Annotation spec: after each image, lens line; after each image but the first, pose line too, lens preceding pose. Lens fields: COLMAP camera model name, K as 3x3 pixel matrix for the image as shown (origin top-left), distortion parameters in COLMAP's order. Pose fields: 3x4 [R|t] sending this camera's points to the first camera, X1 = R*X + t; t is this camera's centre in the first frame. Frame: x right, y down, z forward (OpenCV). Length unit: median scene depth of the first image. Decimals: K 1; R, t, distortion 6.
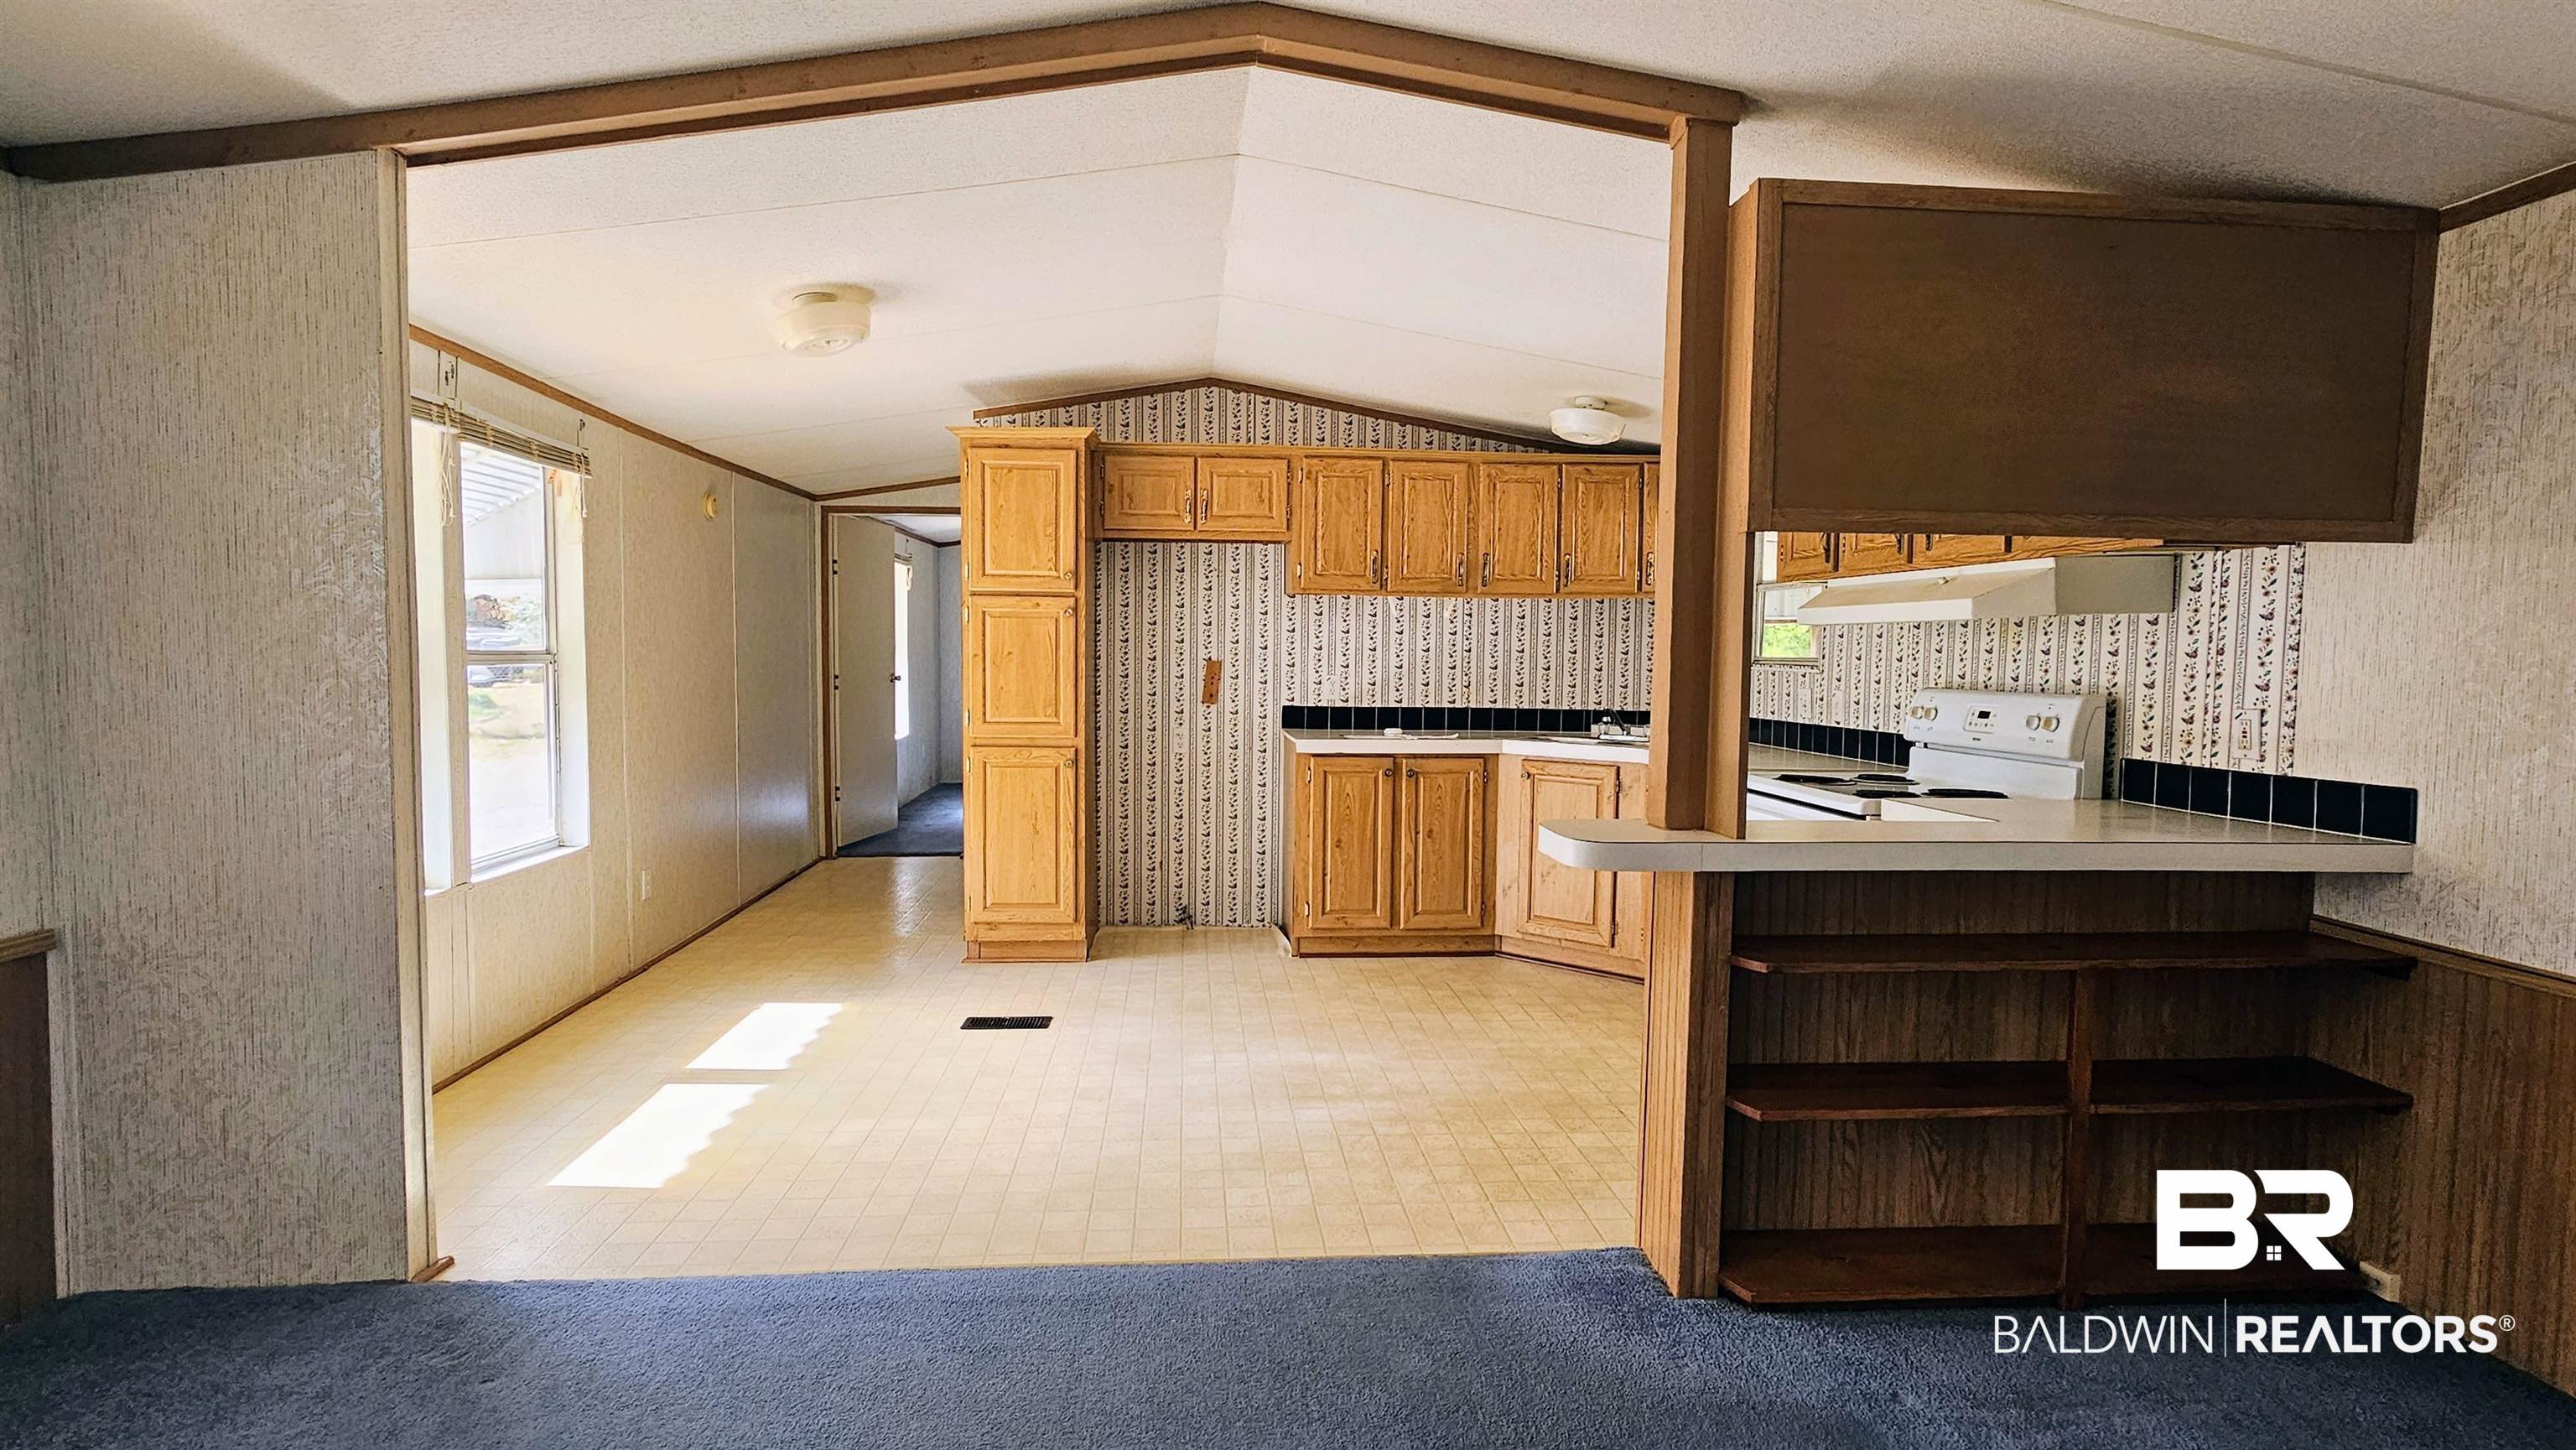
lens RADIAL K [[1248.8, 0, 1284.6], [0, 1248.8, 719.7], [0, 0, 1]] dist [0.001201, -0.001388]
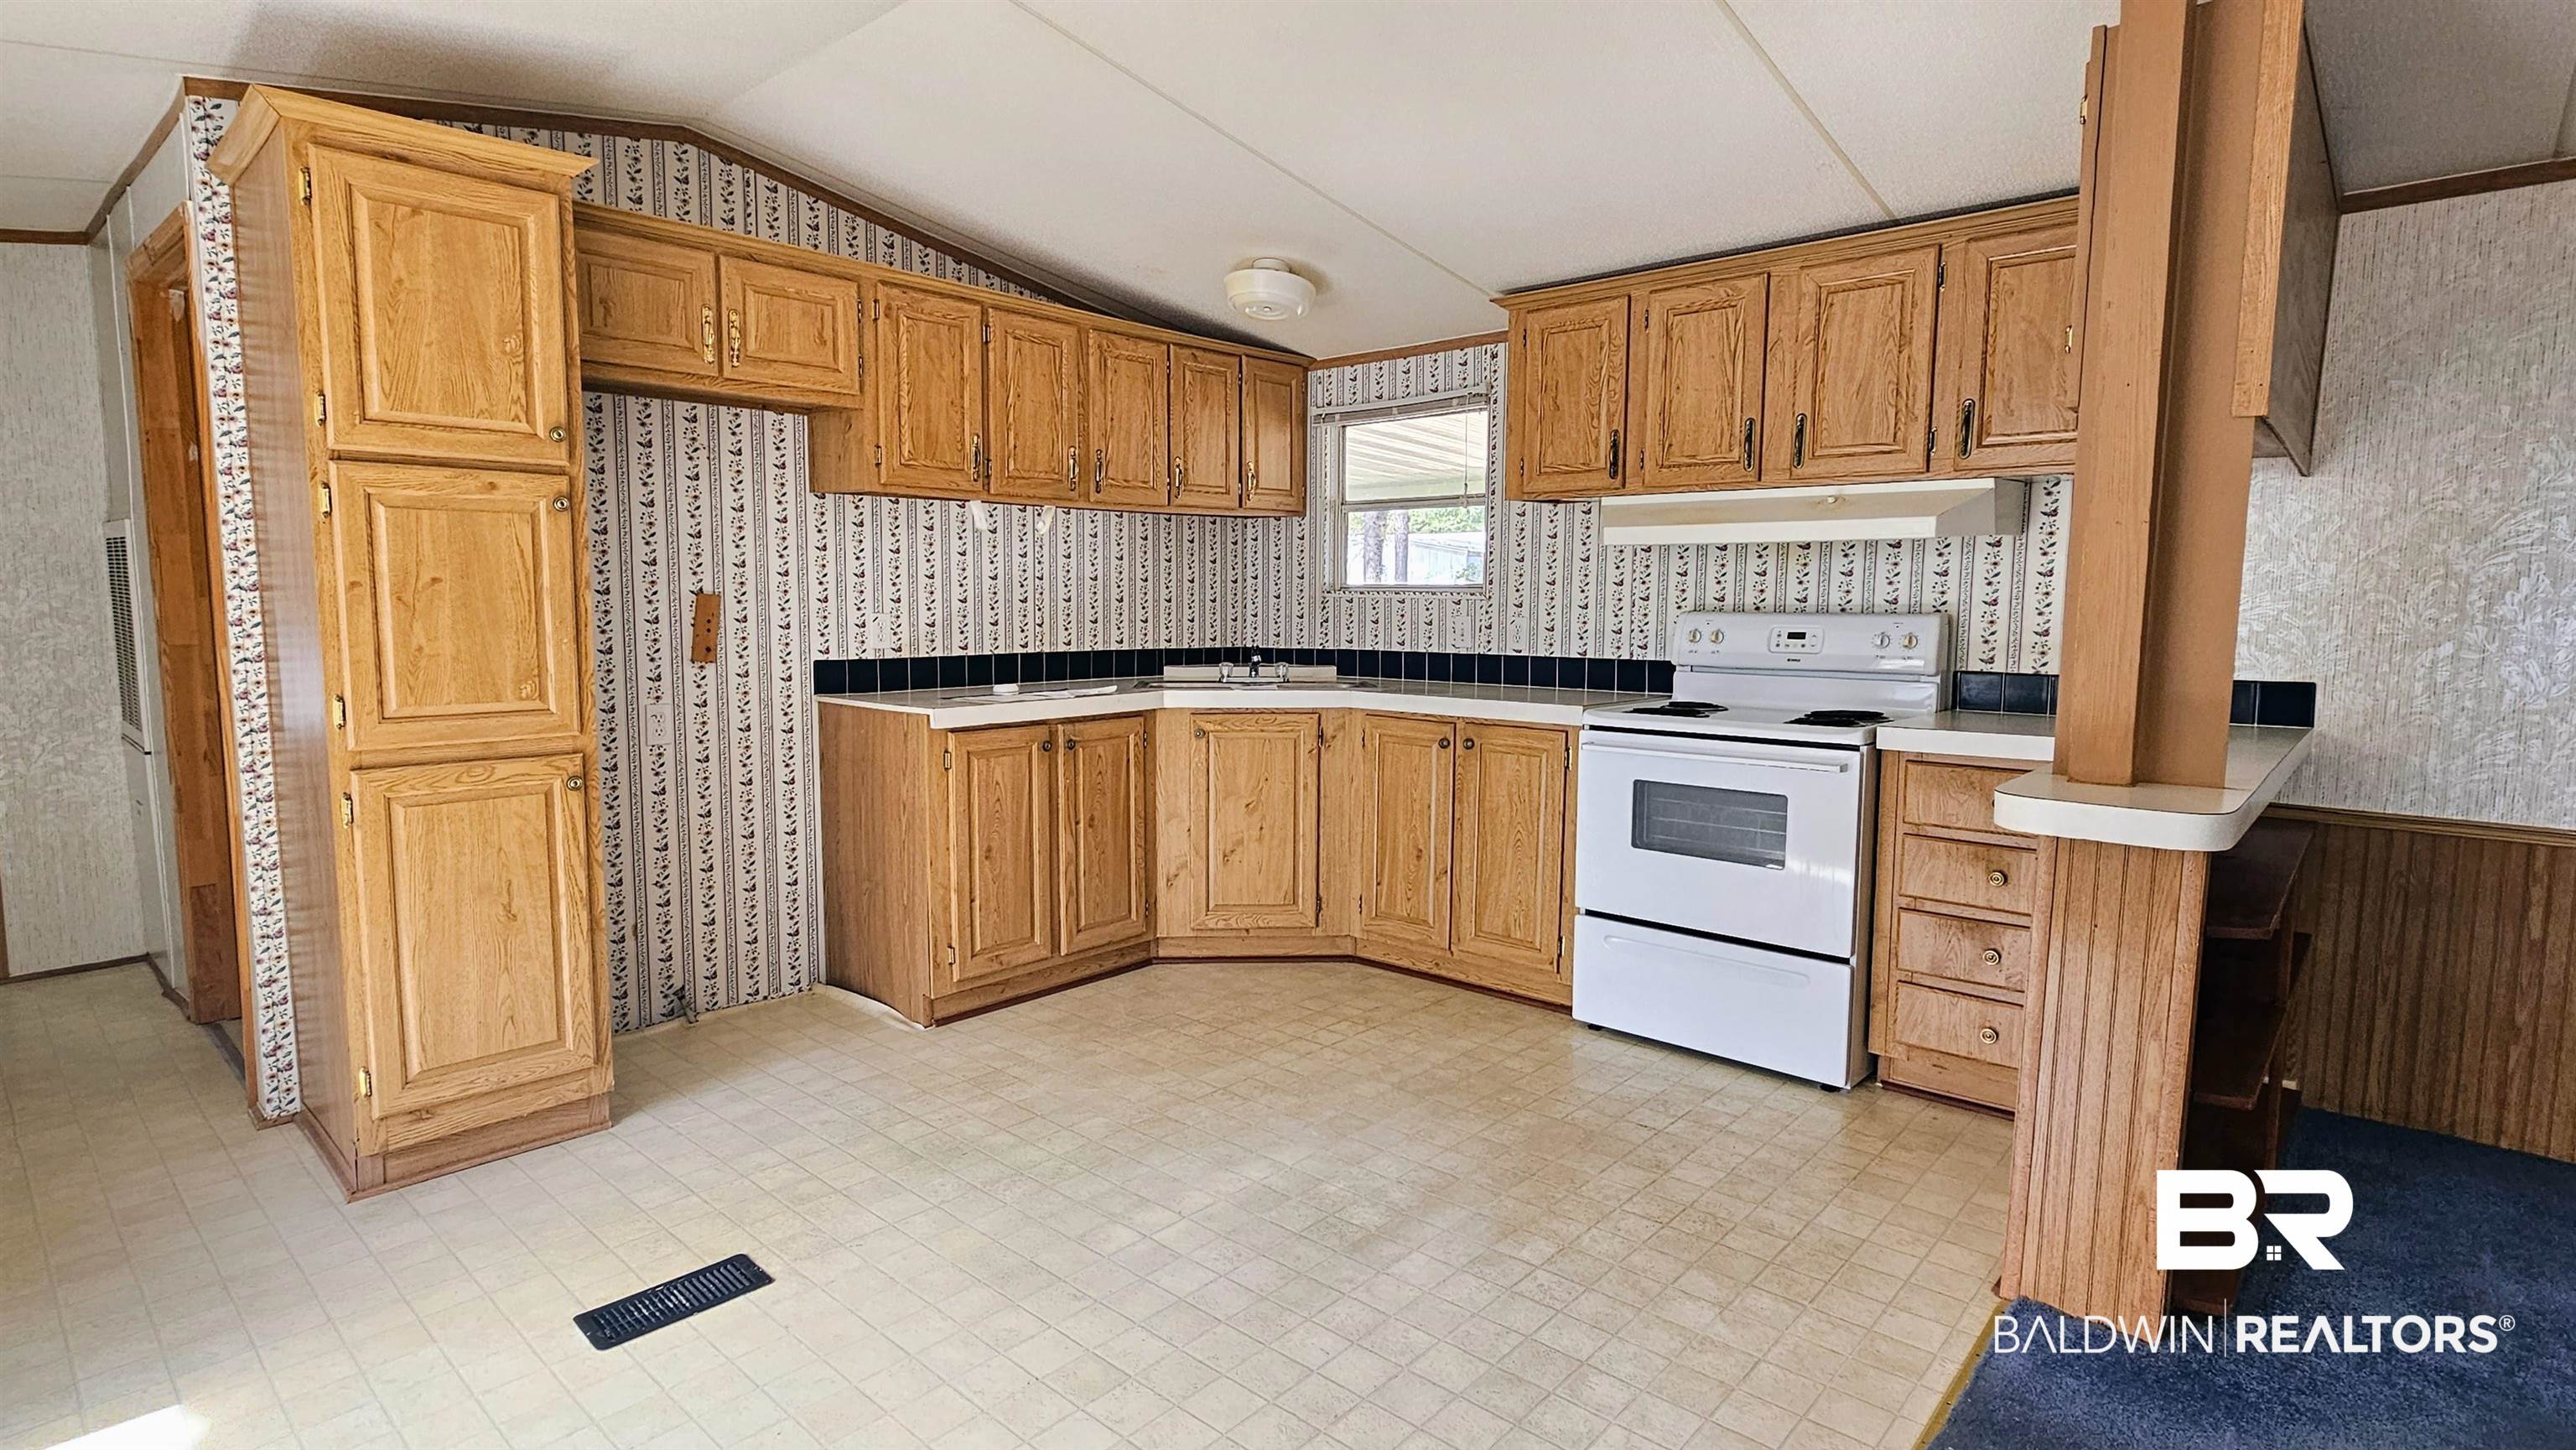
lens RADIAL K [[1248.8, 0, 1278.7], [0, 1248.8, 717.2], [0, 0, 1]] dist [0.001201, -0.001388]
pose [[0.729677, -0.075732, 0.679585, -0.420130], [0.042767, 0.996957, 0.065180, -0.021106], [-0.682453, -0.018496, 0.730695, 0.519629]]
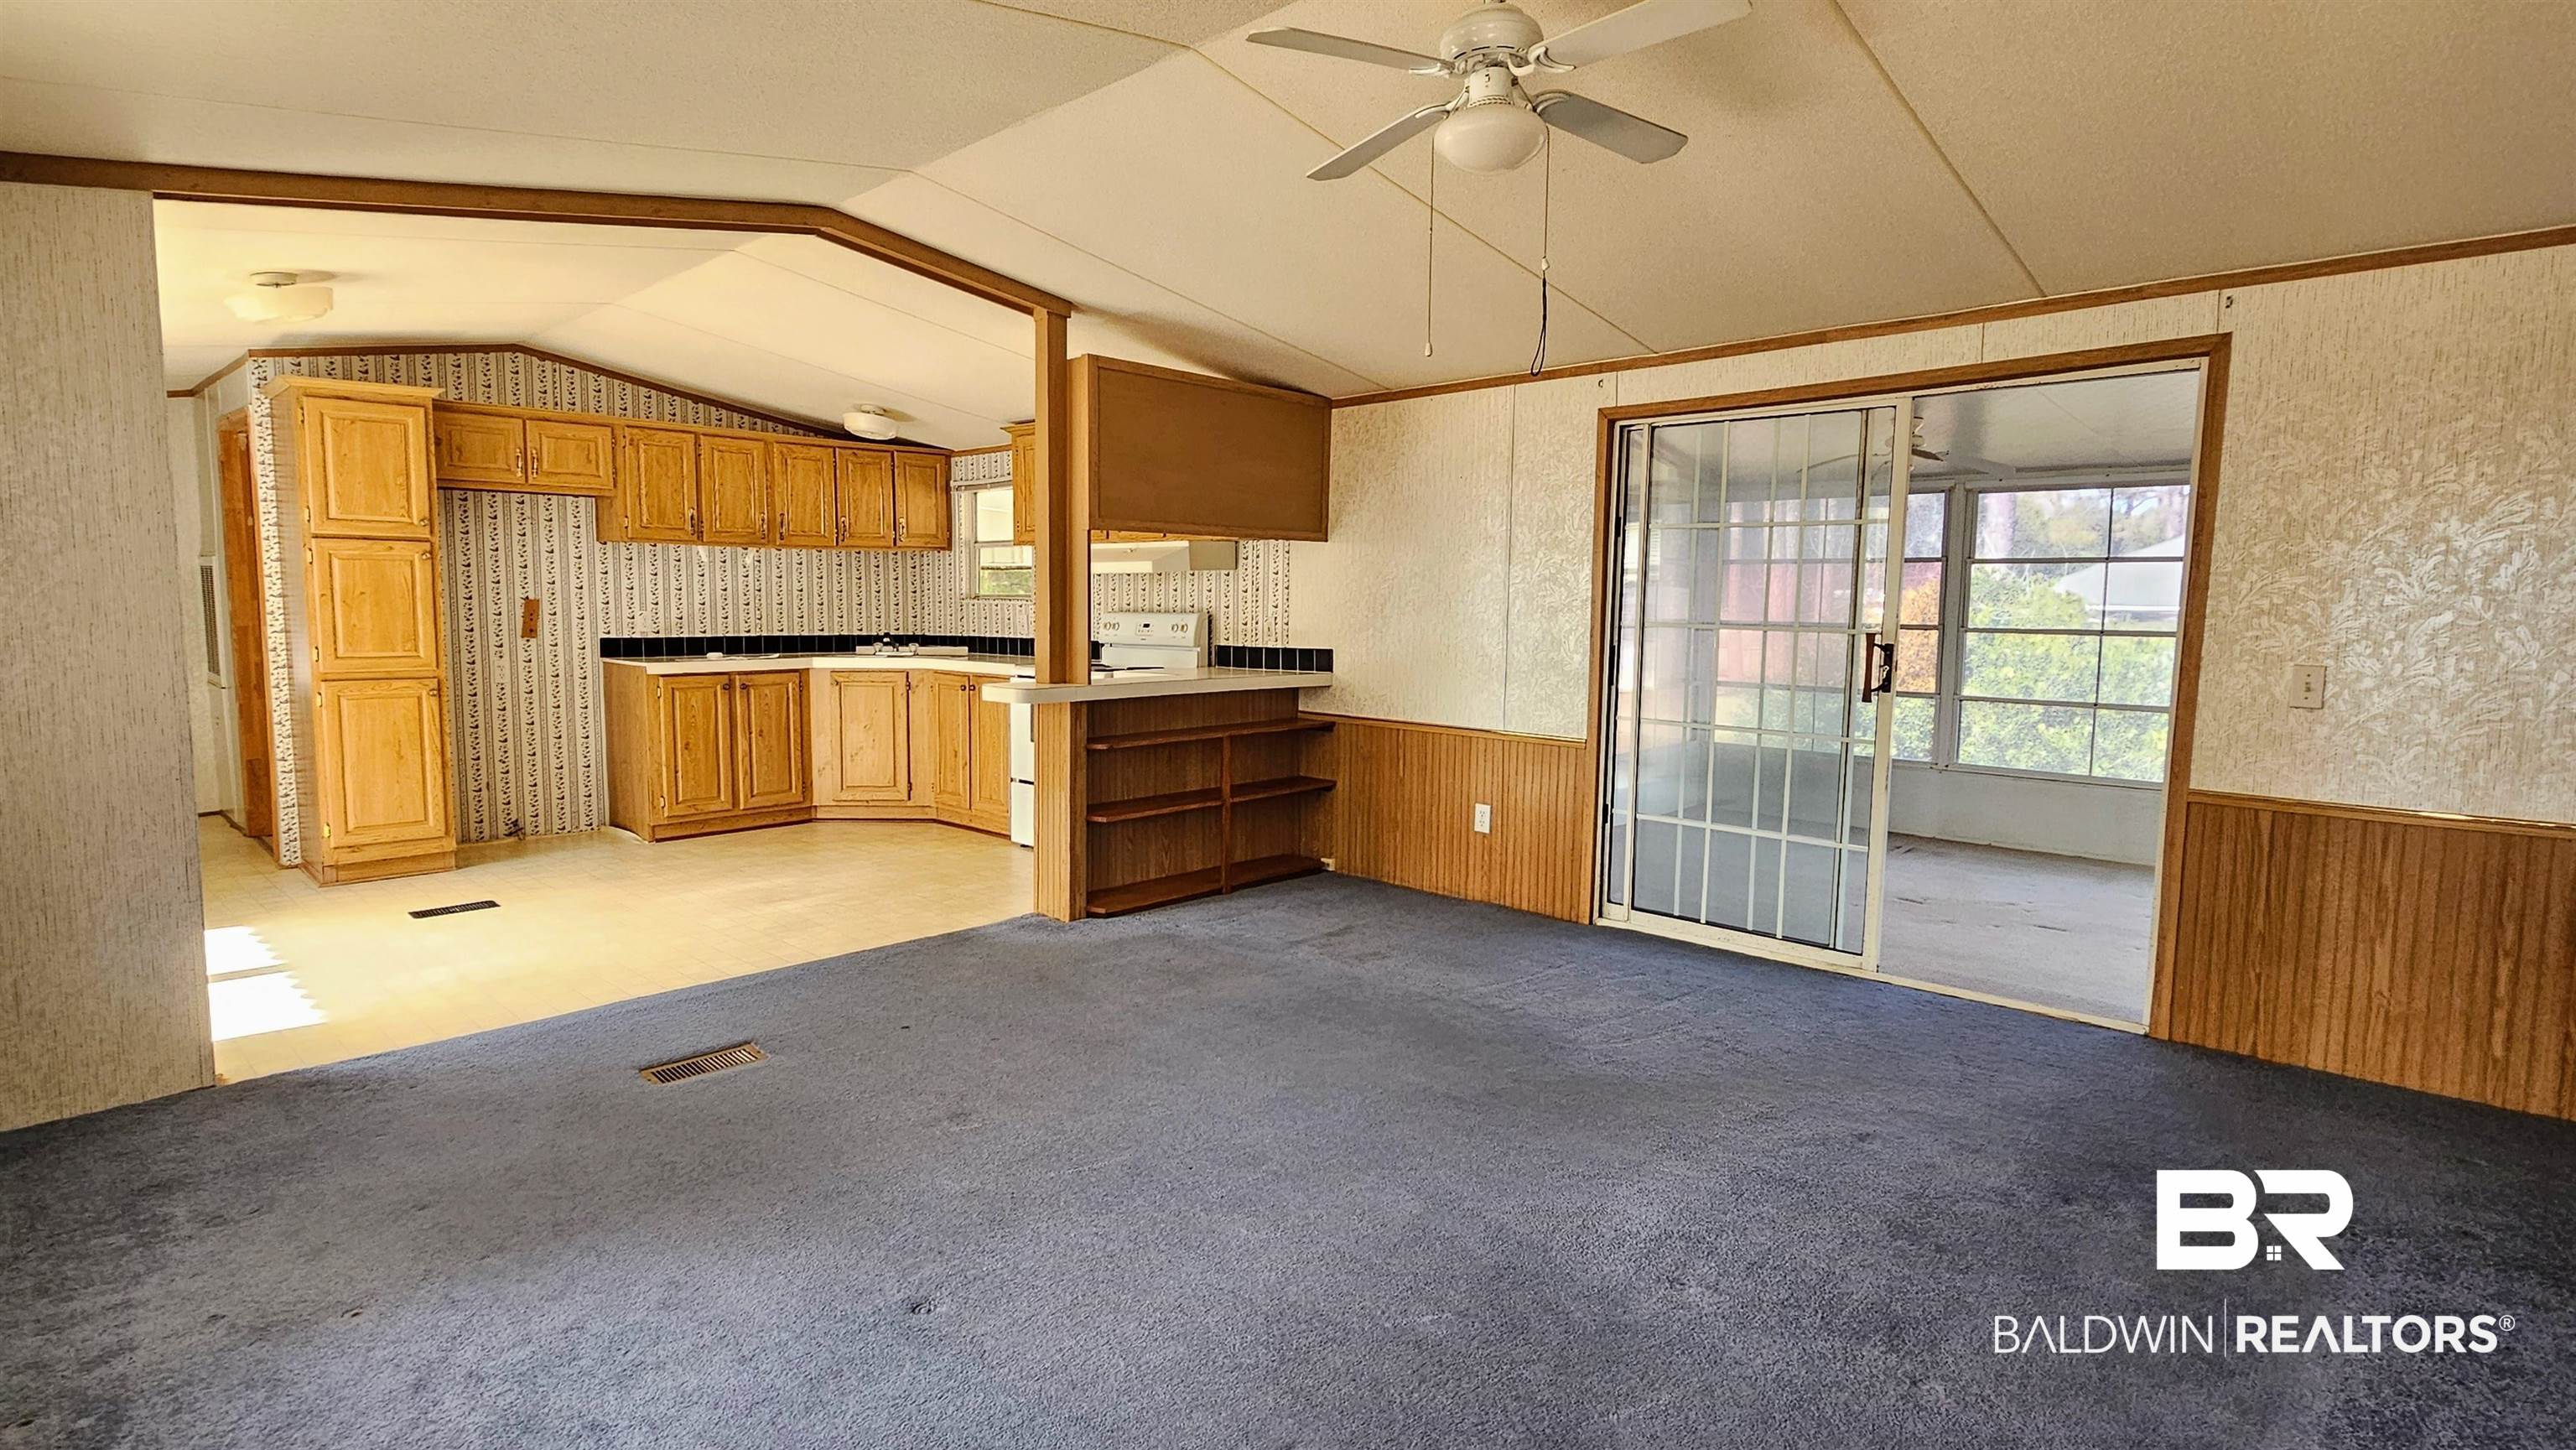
lens RADIAL K [[1248.8, 0, 1281.4], [0, 1248.8, 715.0], [0, 0, 1]] dist [0.001201, -0.001388]
pose [[0.746259, -0.067844, 0.662189, -0.458891], [0.038150, 0.997516, 0.059207, 0.023897], [-0.664562, -0.018921, 0.746994, -0.435157]]
